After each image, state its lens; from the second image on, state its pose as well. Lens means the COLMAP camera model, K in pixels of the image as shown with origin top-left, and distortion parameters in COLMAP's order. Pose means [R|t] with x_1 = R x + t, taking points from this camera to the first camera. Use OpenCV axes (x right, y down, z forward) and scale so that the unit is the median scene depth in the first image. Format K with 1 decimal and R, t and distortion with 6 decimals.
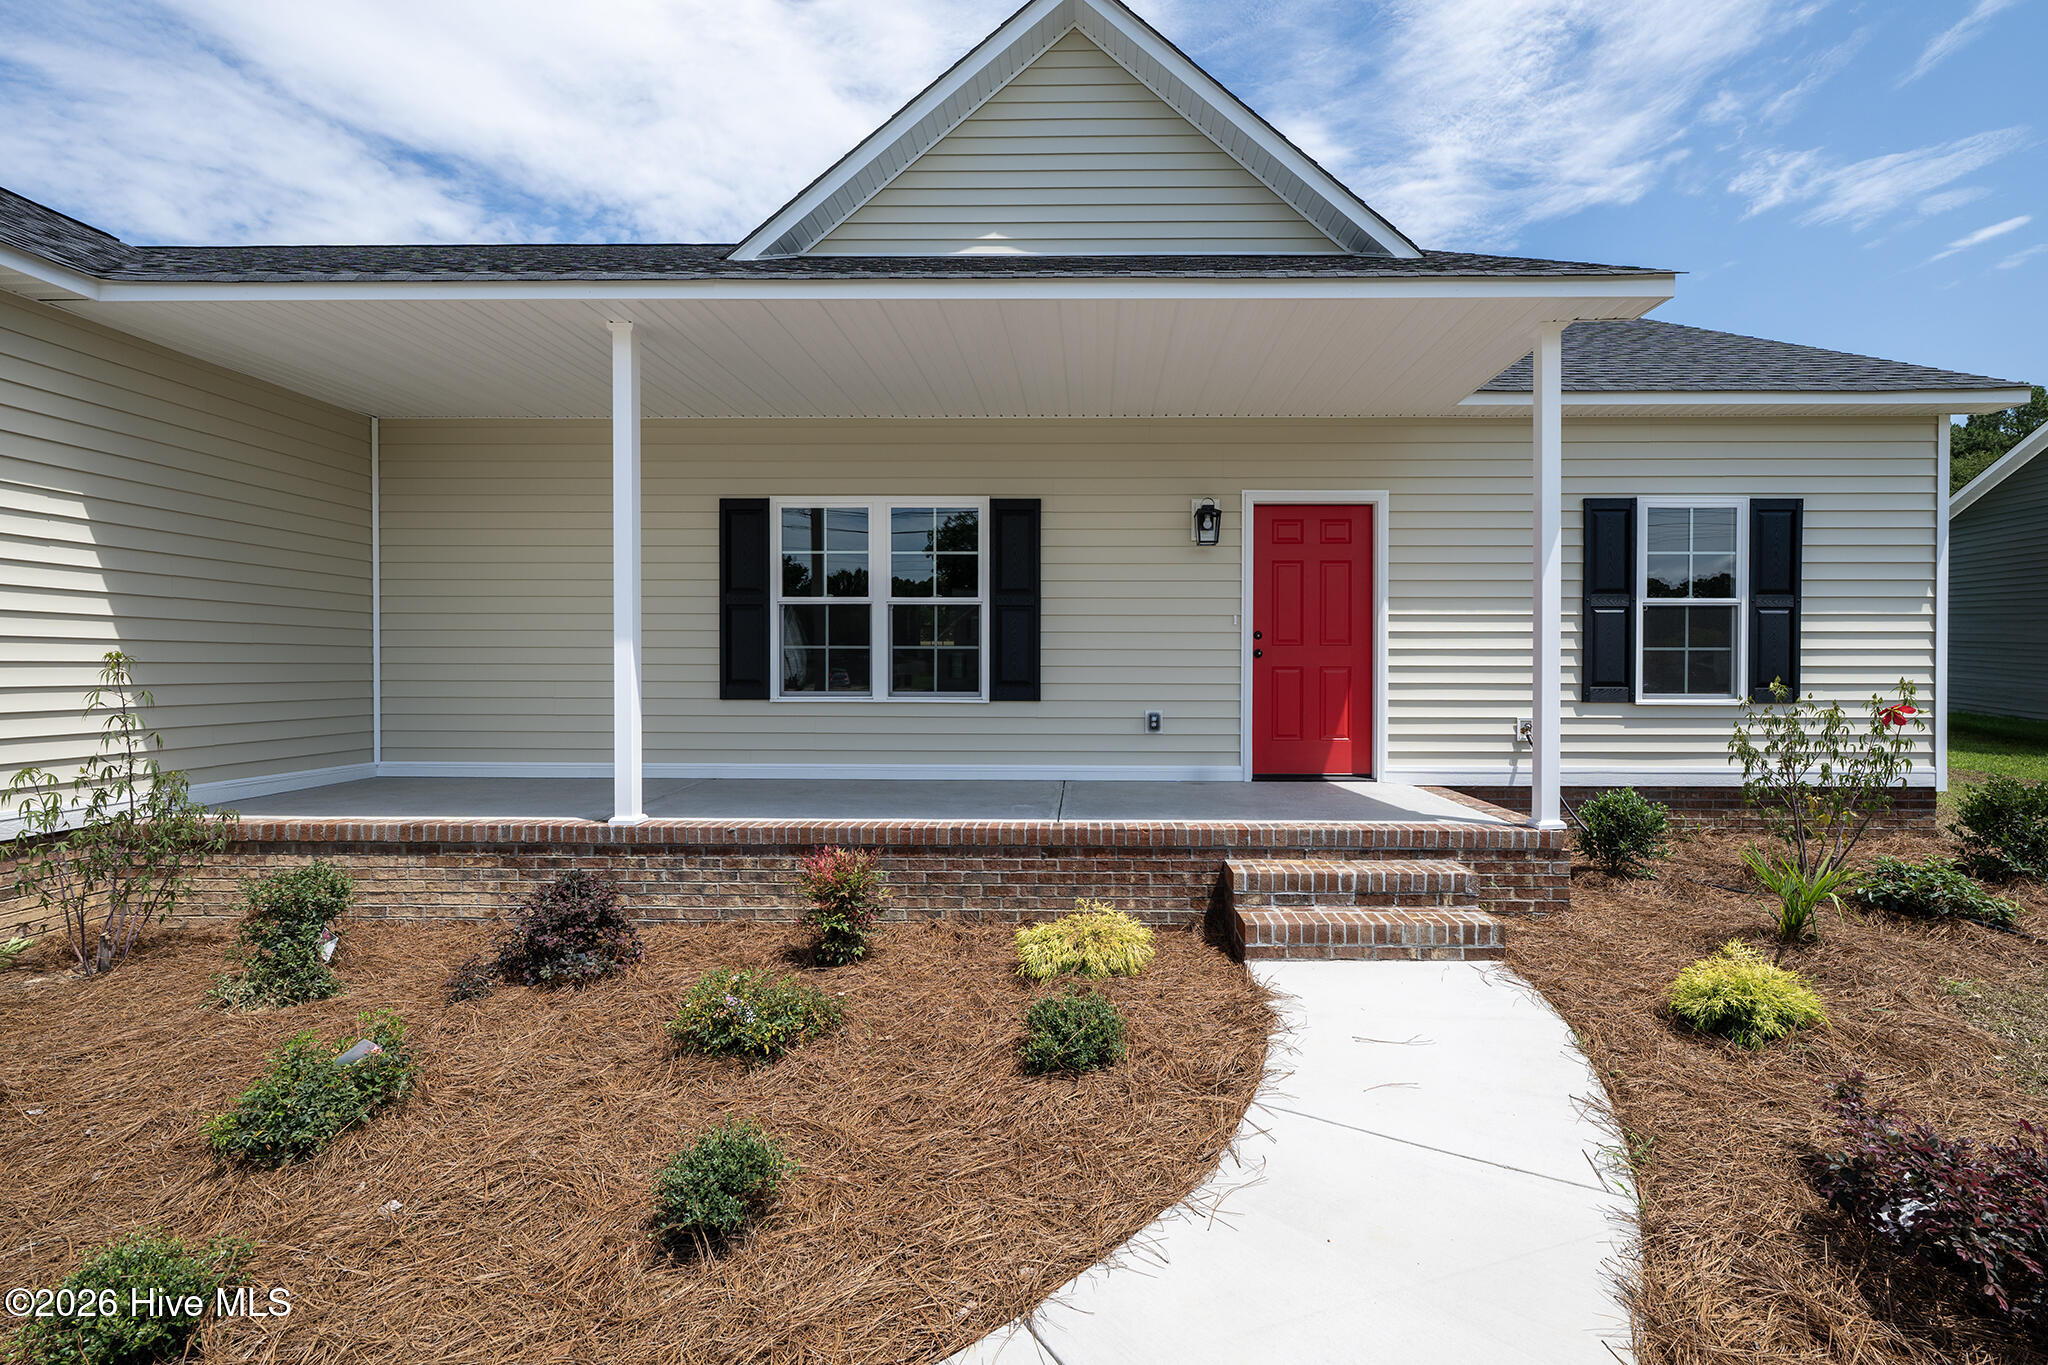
lens RADIAL K [[893.8, 0, 1059.8], [0, 893.8, 671.7], [0, 0, 1]] dist [-0.001152, 0.000579]
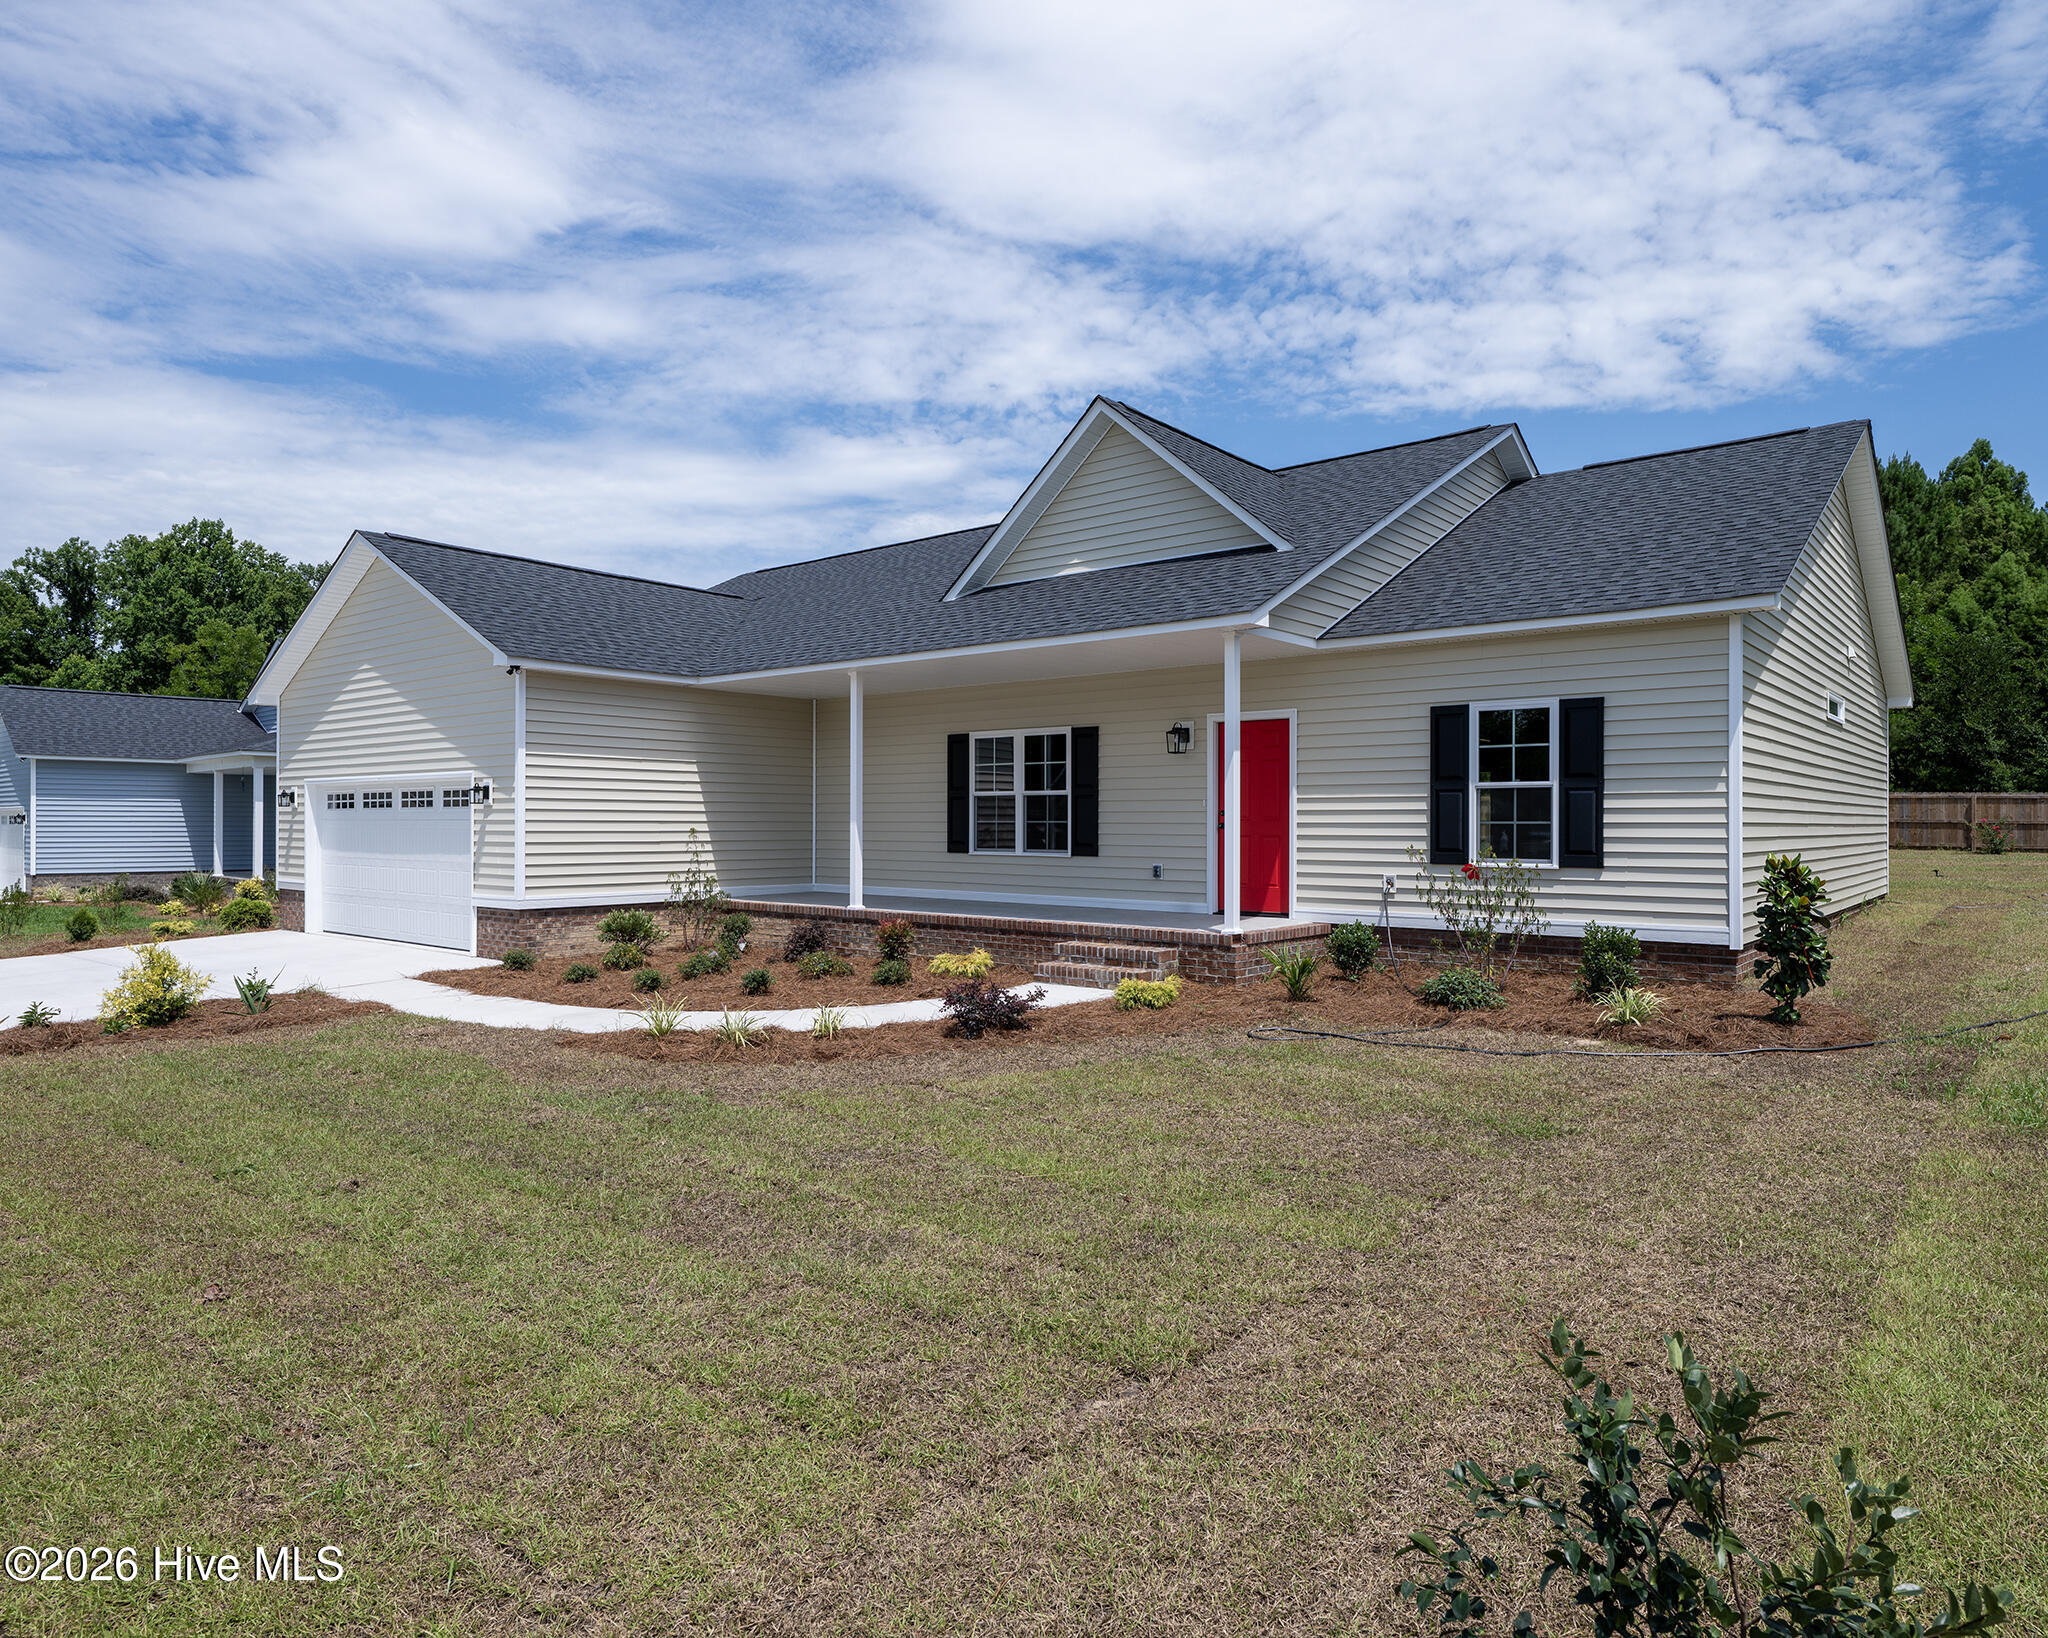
lens RADIAL K [[1261.3, 0, 1029.3], [0, 1261.3, 886.2], [0, 0, 1]] dist [0.005857, 0.000374]
pose [[0.775492, 0.031030, -0.630595, 1.284086], [-0.002750, 0.998948, 0.045773, -0.015888], [0.631352, -0.033762, 0.774761, -0.782074]]
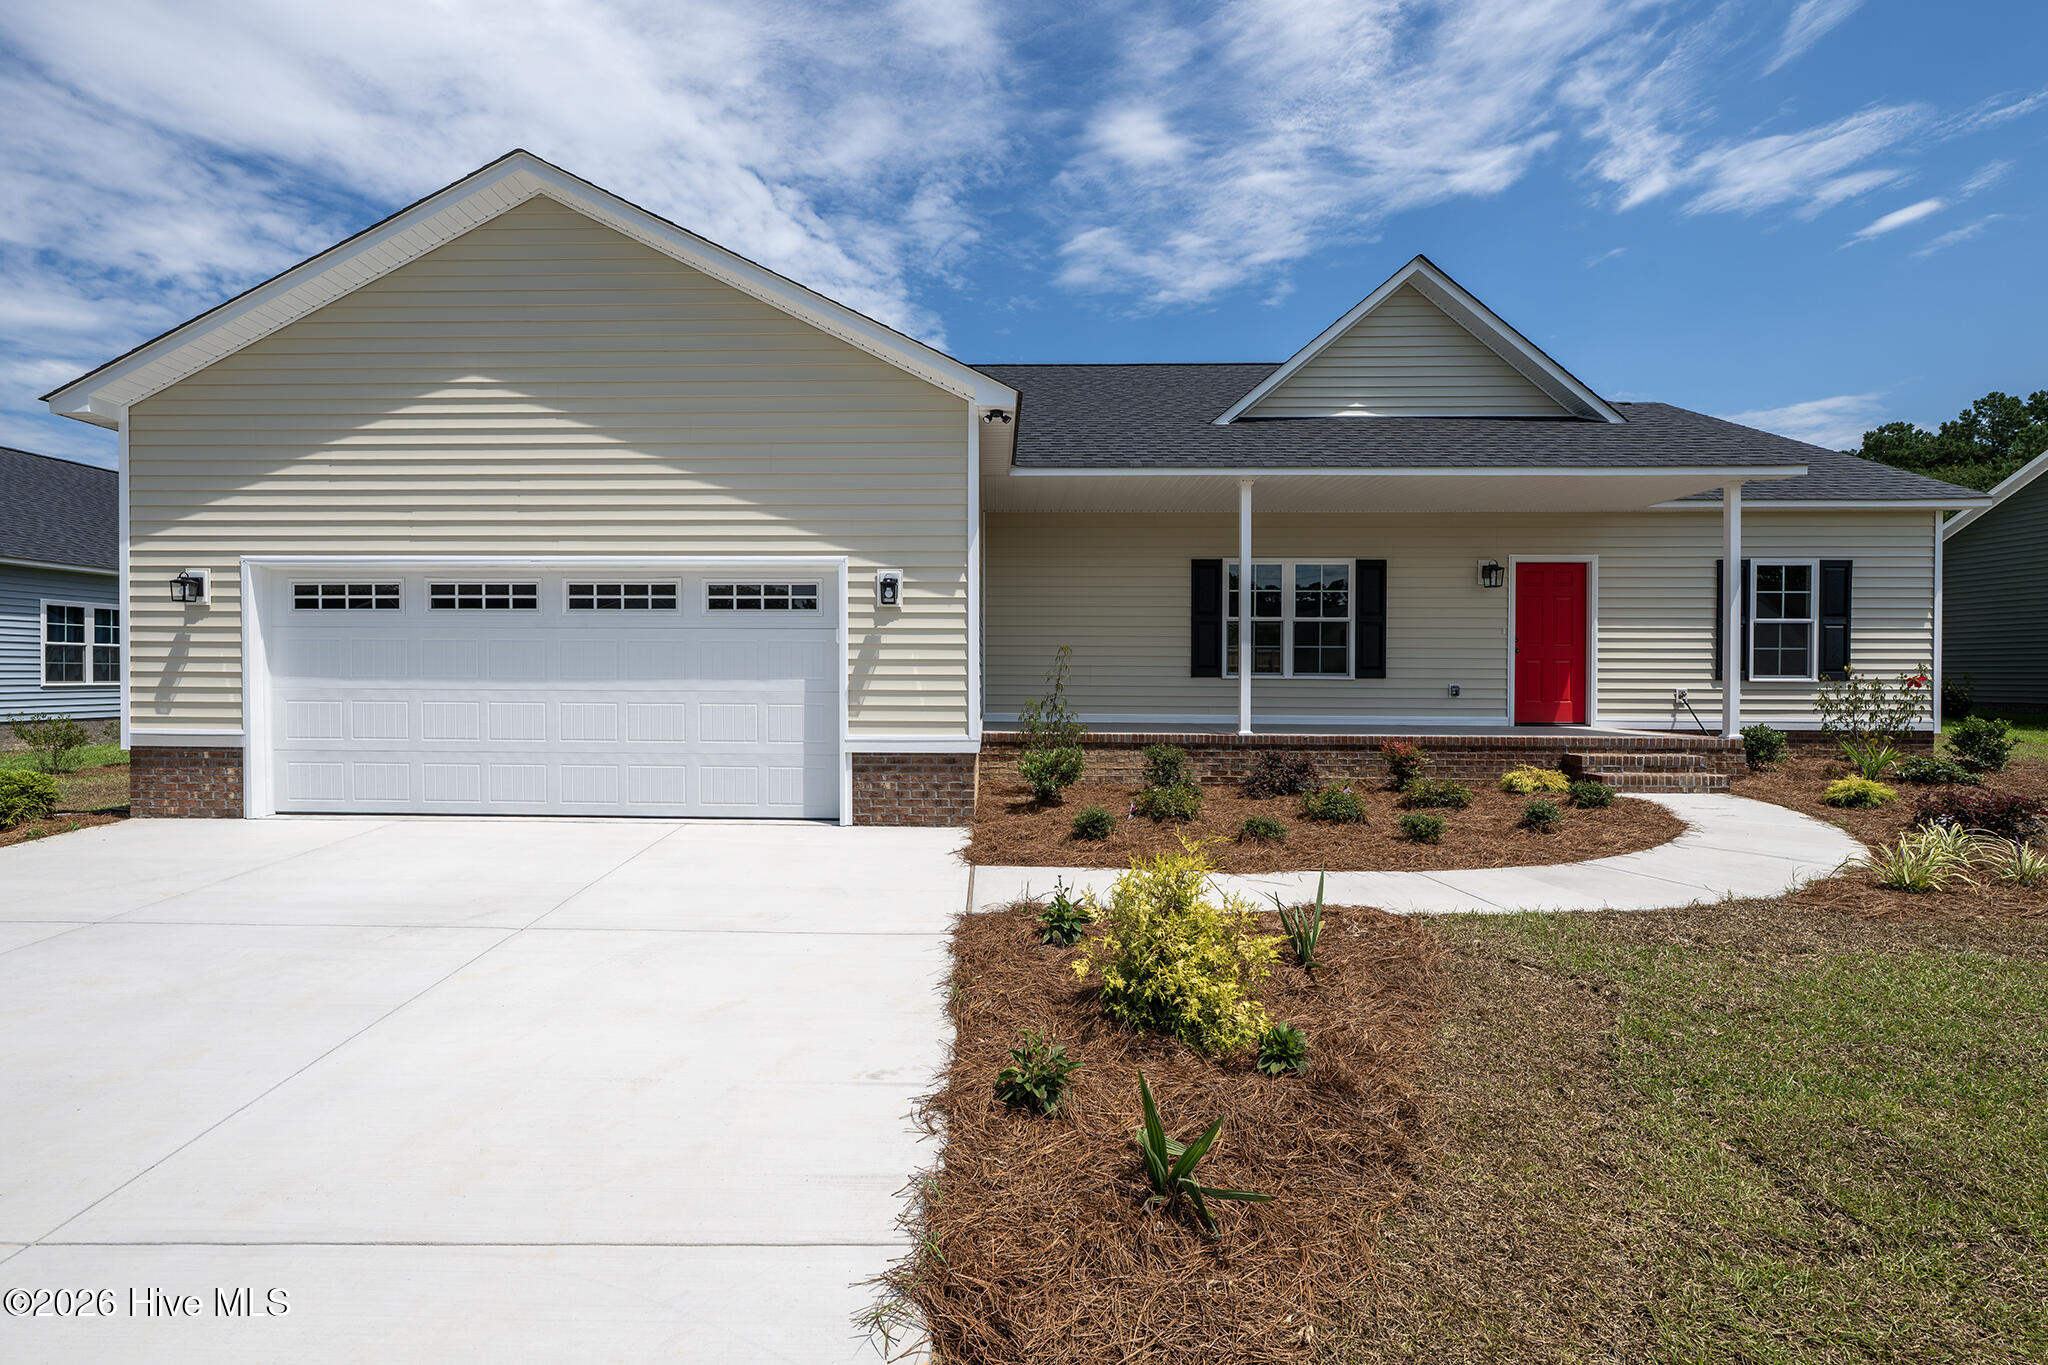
lens RADIAL K [[939.1, 0, 914.6], [0, 939.1, 680.9], [0, 0, 1]] dist [0.000129, -0.000735]
pose [[0.999396, 0.003533, -0.034562, -0.861114], [-0.003568, 0.999993, -0.000950, 0.042231], [0.034559, 0.001072, 0.999402, -0.818018]]
